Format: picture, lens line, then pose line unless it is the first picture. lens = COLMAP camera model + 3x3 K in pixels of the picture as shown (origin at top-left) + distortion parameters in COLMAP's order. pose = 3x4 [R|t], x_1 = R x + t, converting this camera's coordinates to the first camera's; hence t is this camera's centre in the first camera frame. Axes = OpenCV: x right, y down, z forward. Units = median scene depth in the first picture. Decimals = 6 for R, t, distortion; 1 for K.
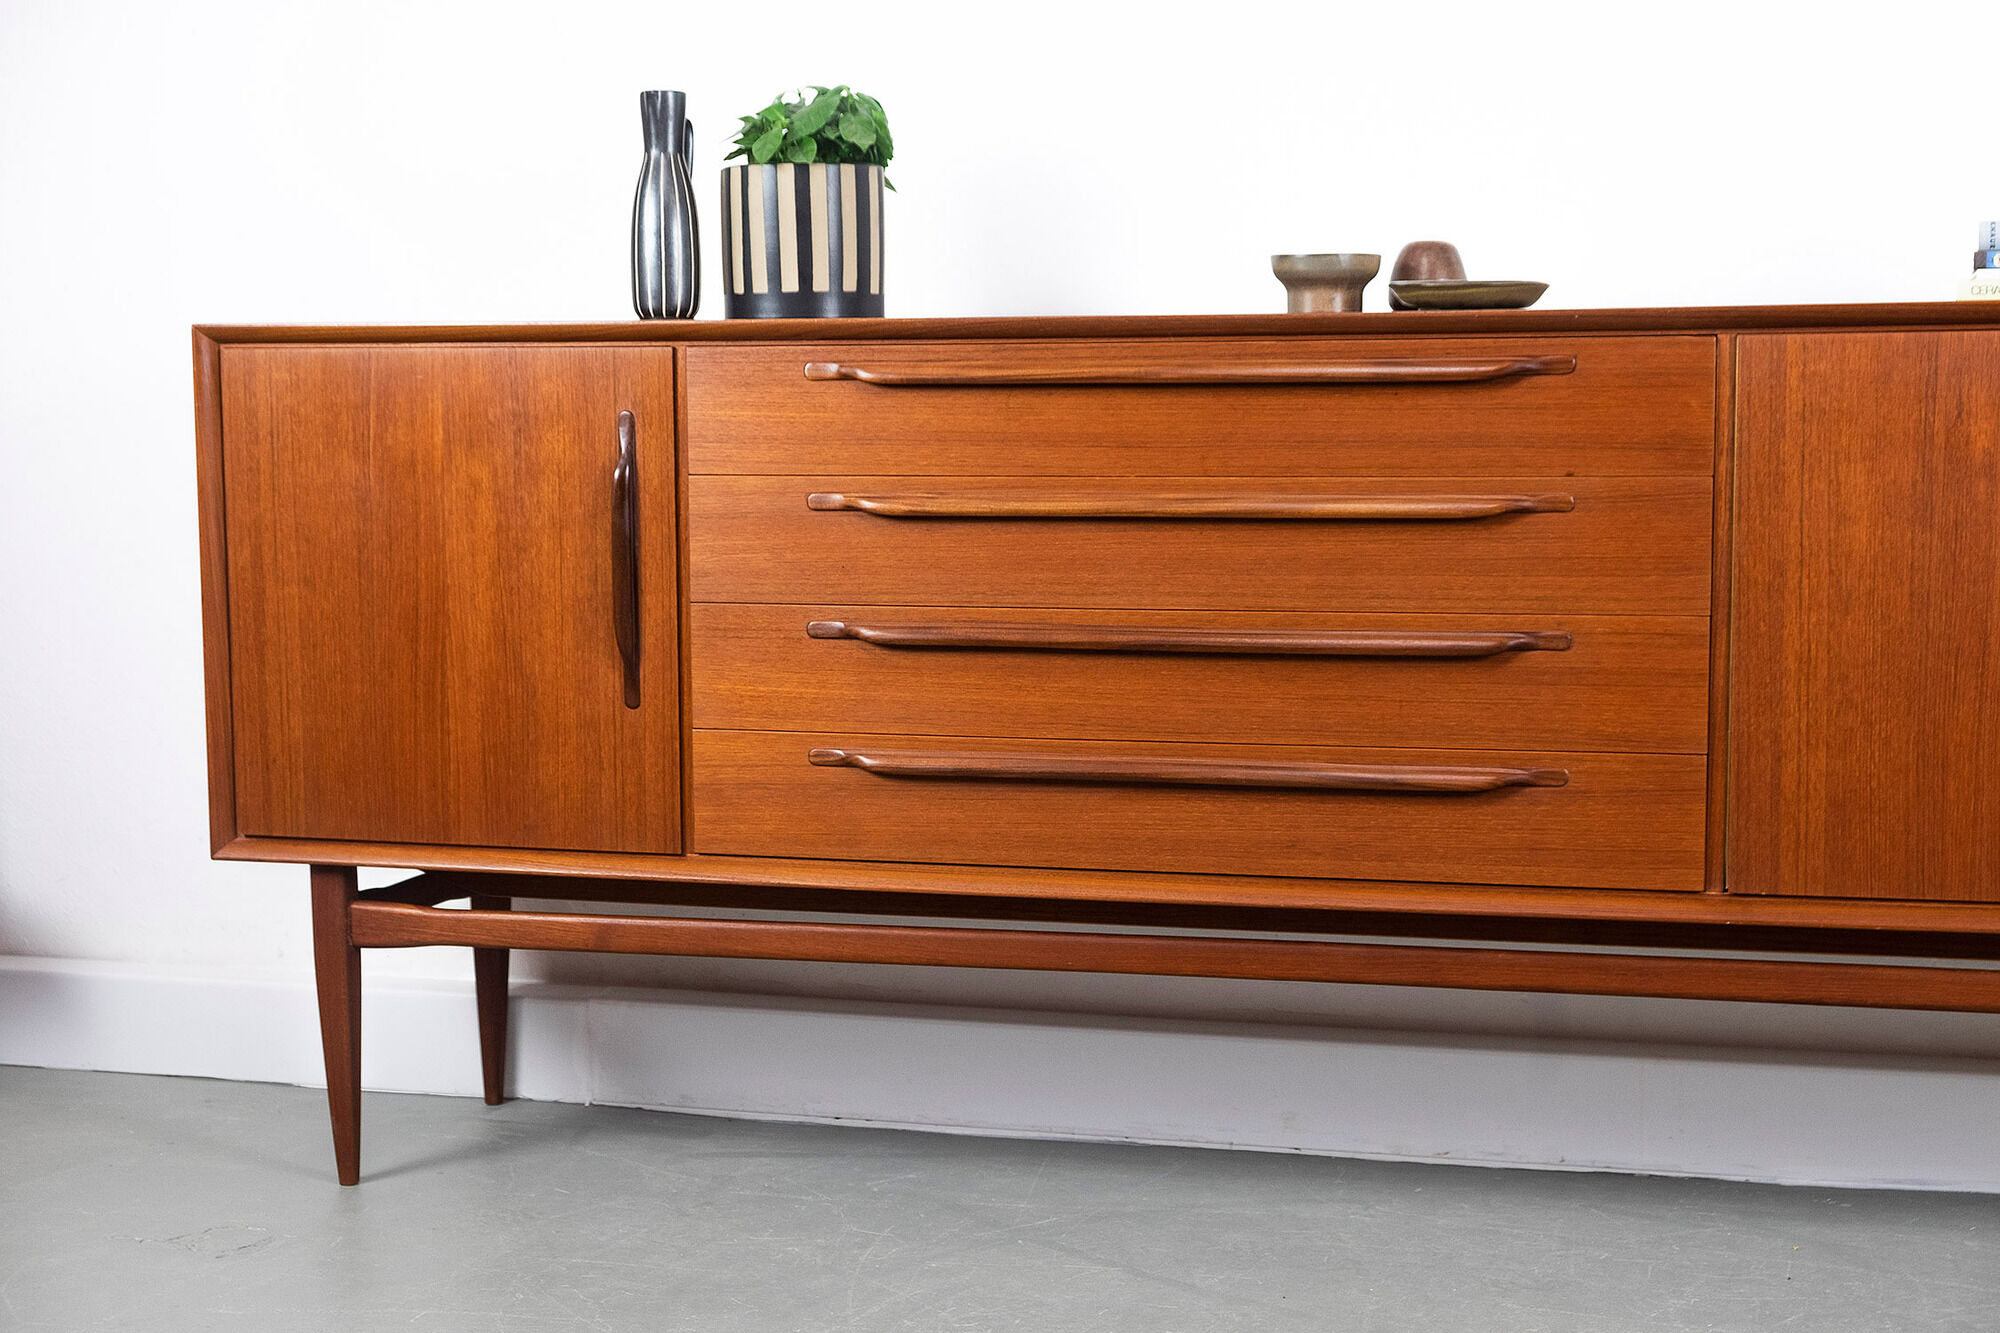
lens RADIAL K [[2943.1, 0, 1066.4], [0, 2943.1, 748.3], [0, 0, 1]] dist [0.004627, 0.000000]
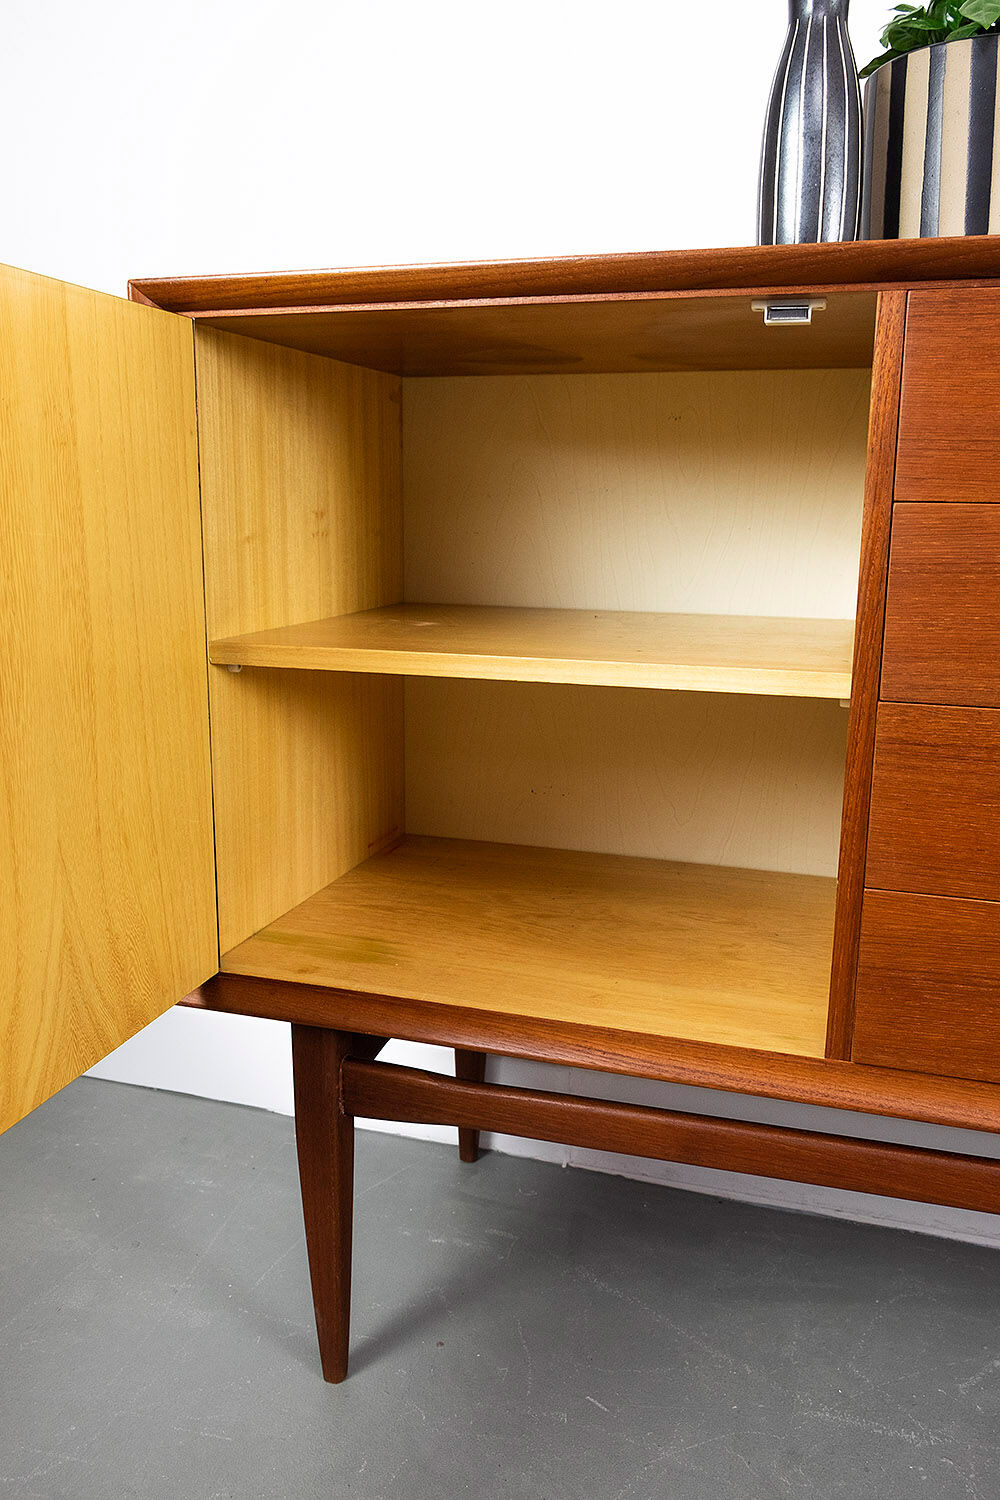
lens RADIAL K [[1186.1, 0, 509.1], [0, 1186.1, 740.3], [0, 0, 1]] dist [-0.006895, 0.006794]
pose [[0.998103, 0.026833, -0.055408, -0.191015], [-0.022454, 0.996684, 0.078208, -0.058471], [0.057322, -0.076815, 0.995396, 0.723539]]
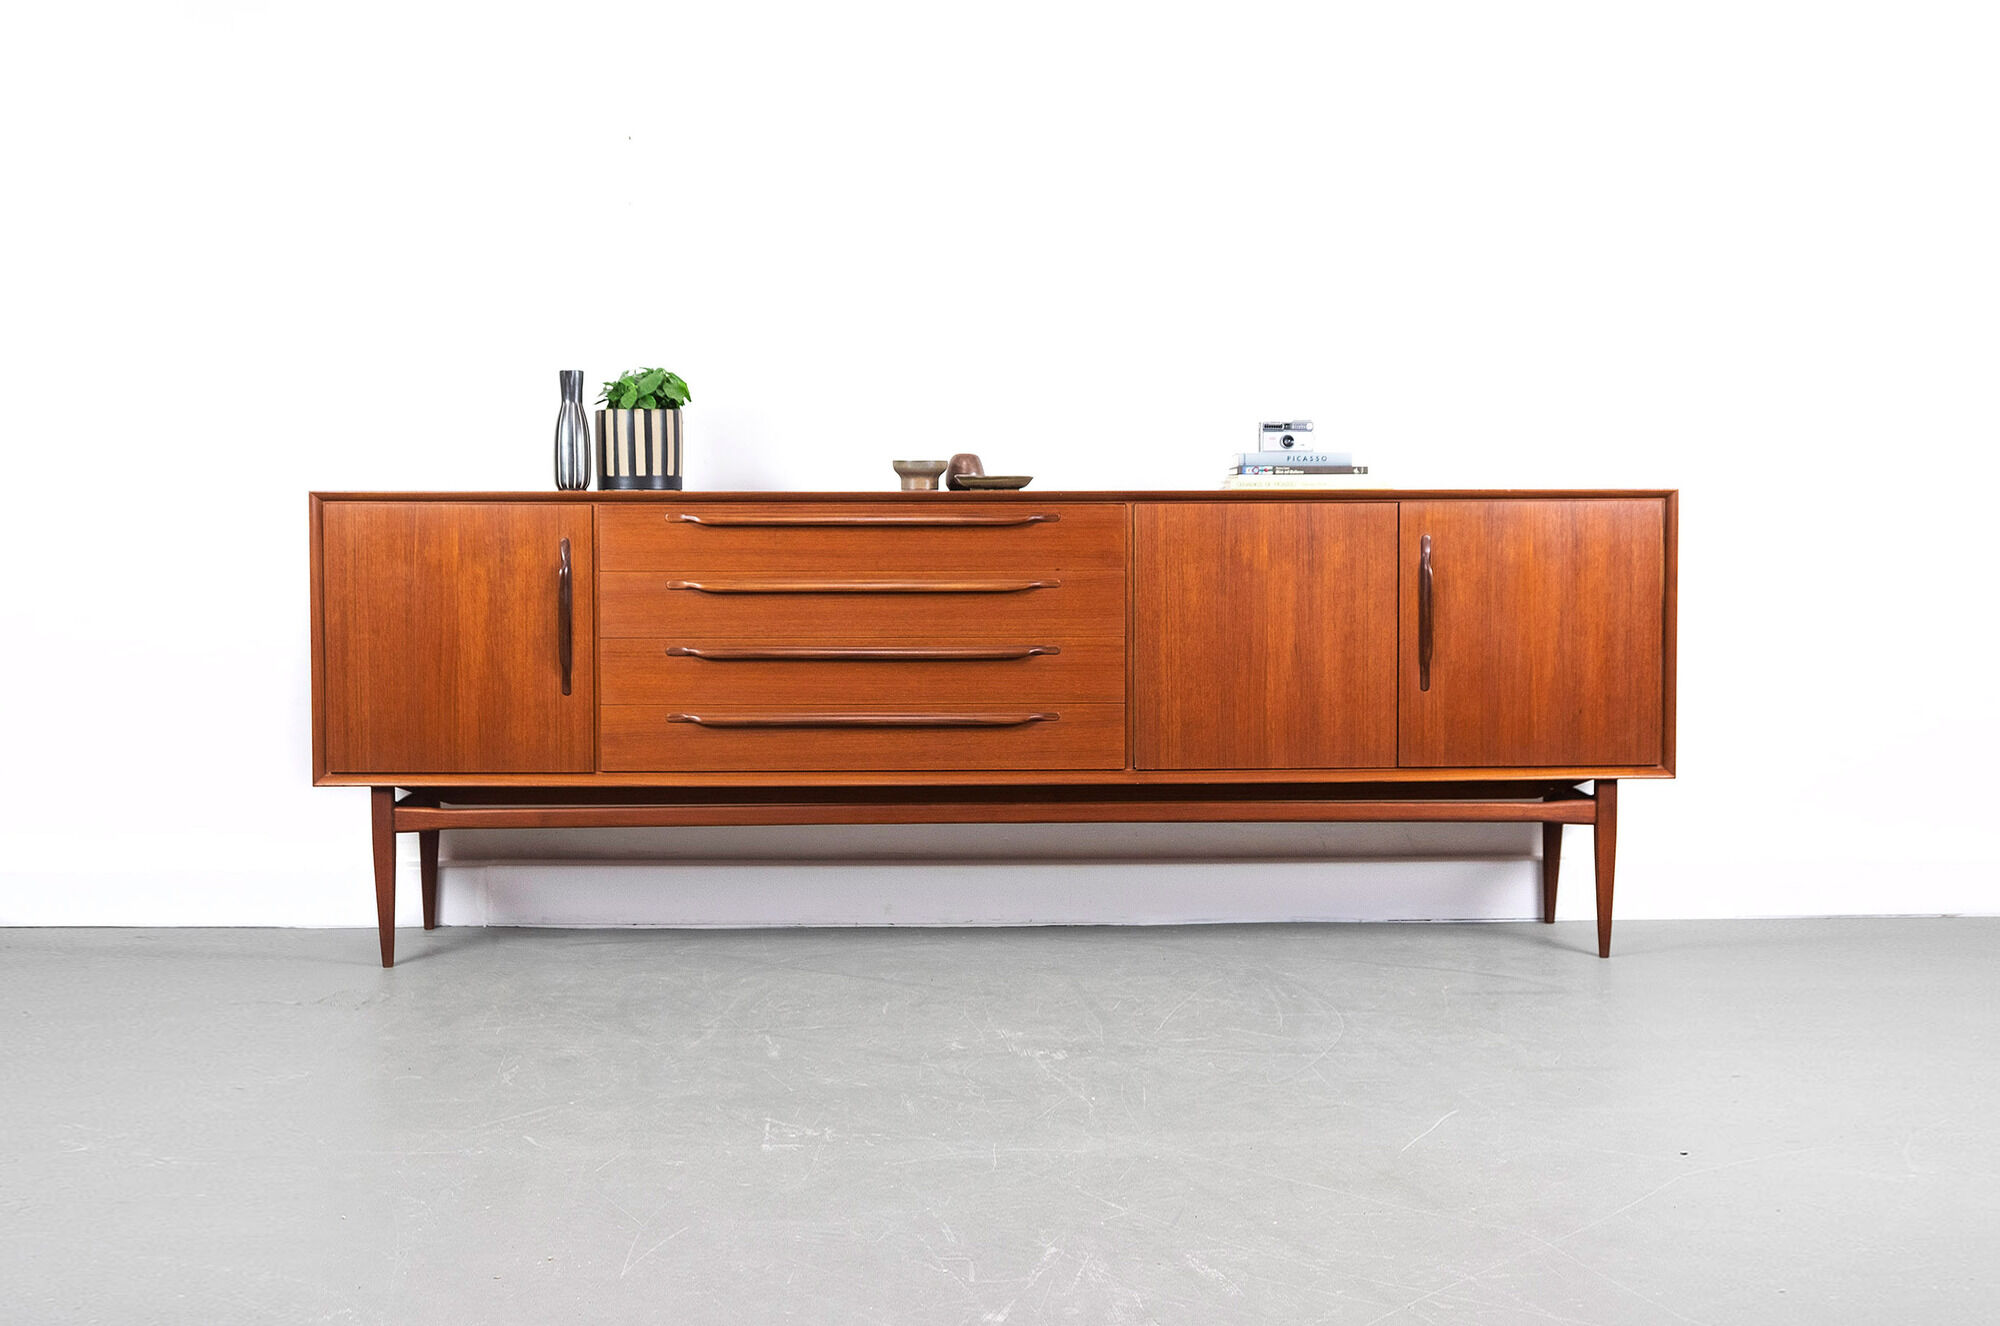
lens RADIAL K [[2117.0, 0, 1013.2], [0, 2117.0, 614.0], [0, 0, 1]] dist [-0.015677, 0.000000]
pose [[0.956214, -0.009036, 0.292529, -0.267739], [0.031037, 0.997018, -0.070655, 0.038650], [-0.291018, 0.076641, 0.953643, -0.373581]]
